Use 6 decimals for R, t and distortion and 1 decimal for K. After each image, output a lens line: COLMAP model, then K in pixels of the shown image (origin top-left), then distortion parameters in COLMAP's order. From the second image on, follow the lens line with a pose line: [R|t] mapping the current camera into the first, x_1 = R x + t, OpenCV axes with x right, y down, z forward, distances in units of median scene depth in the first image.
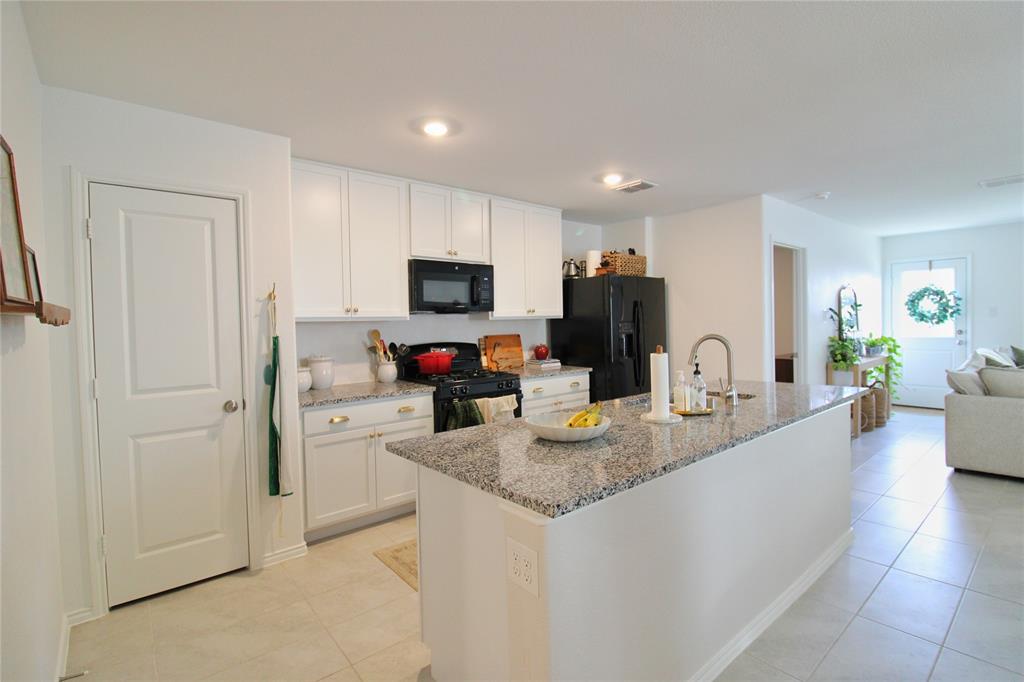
lens RADIAL K [[478.1, 0, 514.6], [0, 478.1, 331.3], [0, 0, 1]] dist [-0.005551, -0.010542]
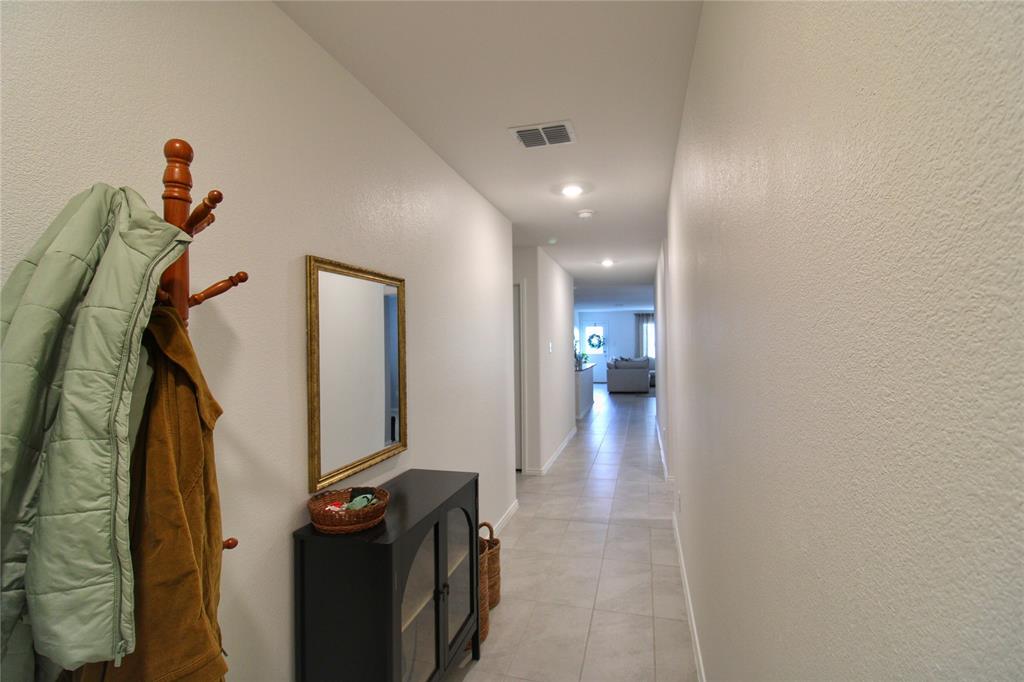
lens RADIAL K [[478.1, 0, 514.6], [0, 478.1, 331.3], [0, 0, 1]] dist [-0.005551, -0.010542]
pose [[0.819555, 0.020627, 0.572629, -0.935481], [0.011802, 0.998532, -0.052860, 0.022186], [-0.572879, 0.050080, 0.818108, -0.839691]]
